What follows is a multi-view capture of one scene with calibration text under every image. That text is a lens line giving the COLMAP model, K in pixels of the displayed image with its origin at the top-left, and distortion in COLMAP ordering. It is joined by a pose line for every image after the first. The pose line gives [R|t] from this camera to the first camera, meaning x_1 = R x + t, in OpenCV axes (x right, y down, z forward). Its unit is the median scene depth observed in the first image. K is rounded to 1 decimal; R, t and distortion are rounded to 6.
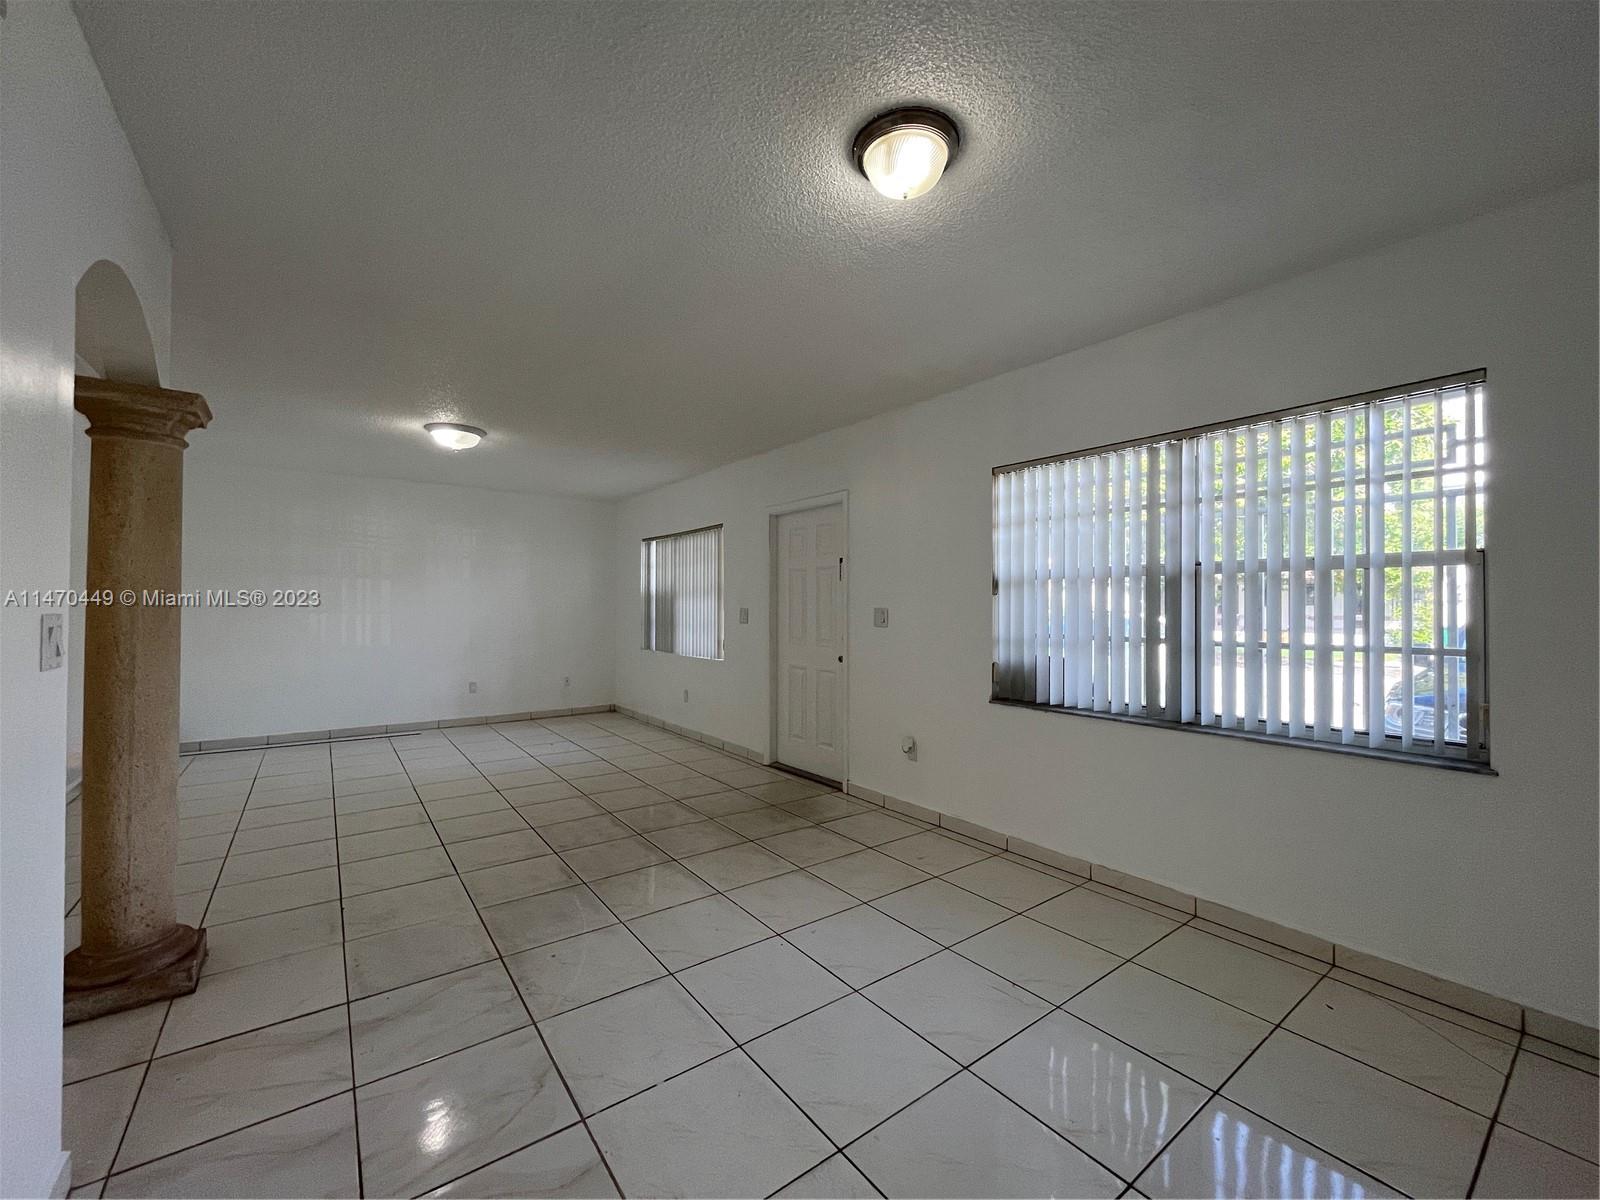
lens RADIAL K [[649.6, 0, 793.1], [0, 649.6, 604.5], [0, 0, 1]] dist [-0.001704, 0.000336]
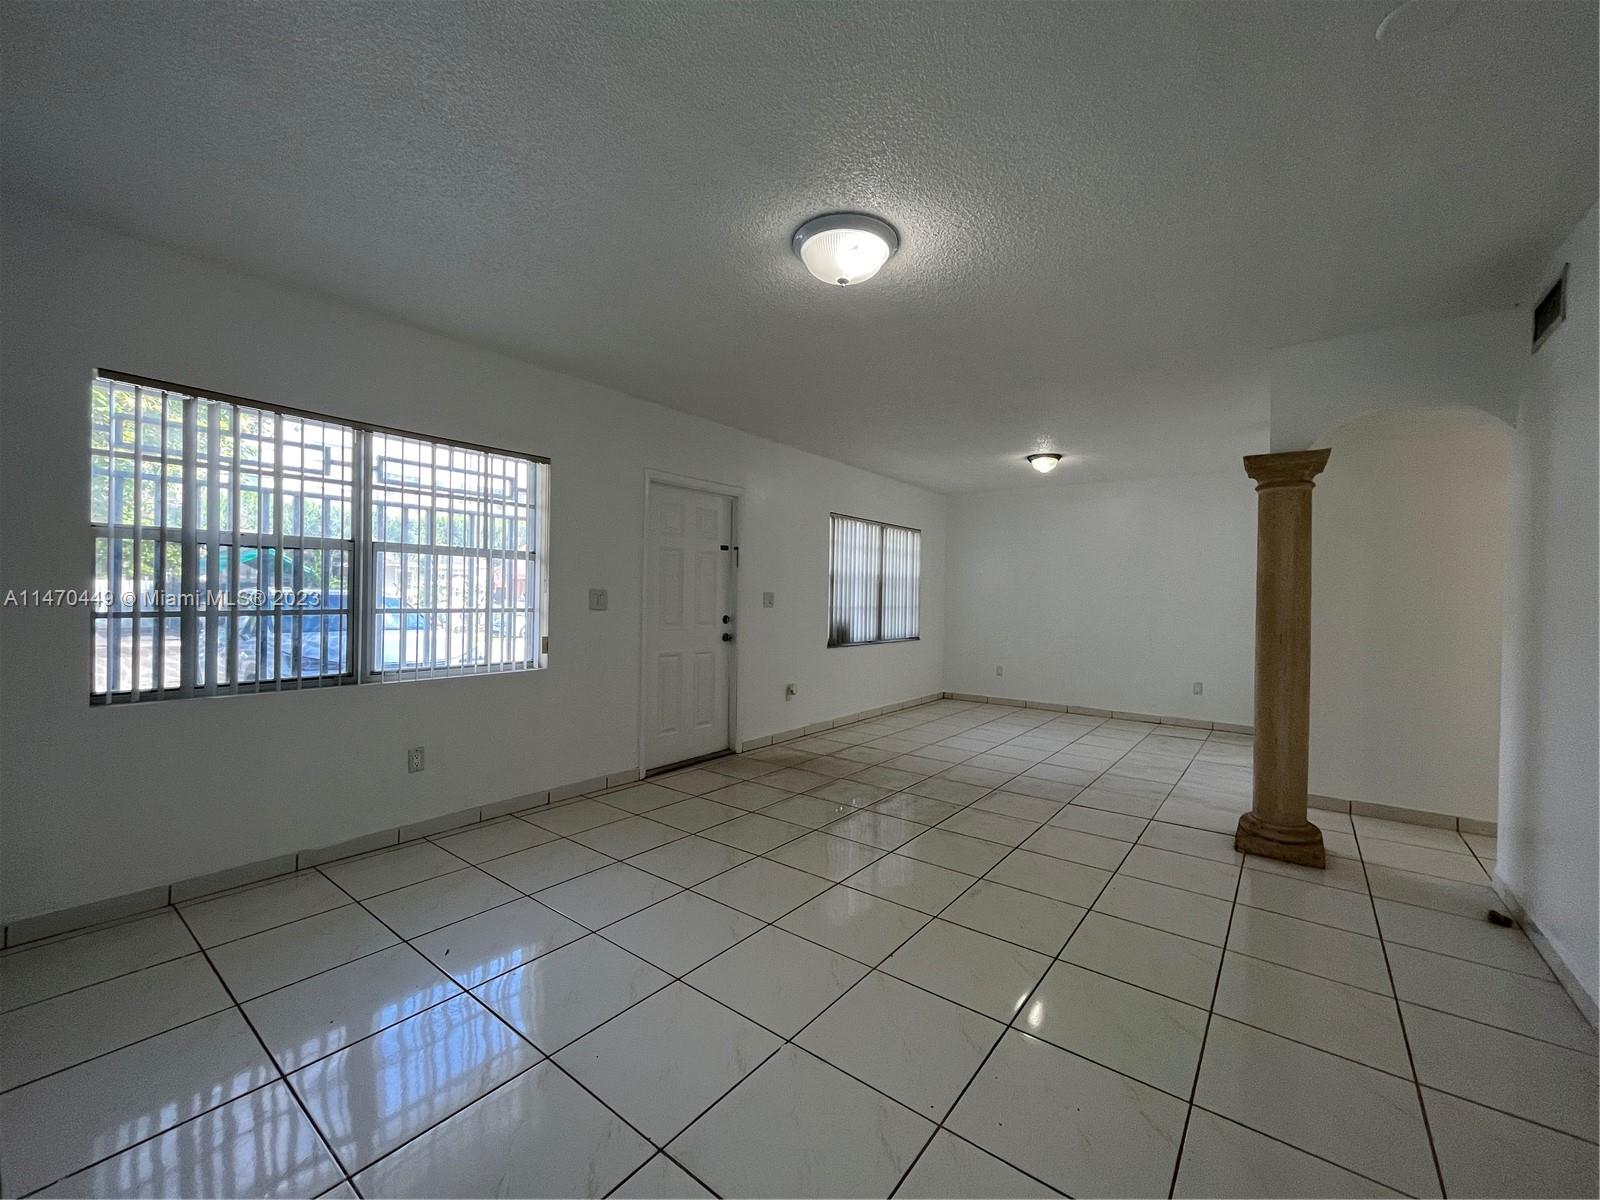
lens RADIAL K [[649.6, 0, 798.7], [0, 649.6, 598.0], [0, 0, 1]] dist [-0.001704, 0.000336]
pose [[-0.273493, -0.003659, 0.961867, -1.116411], [-0.012961, 0.999916, 0.000118, 0.016100], [-0.961787, -0.012434, -0.273517, 1.294612]]
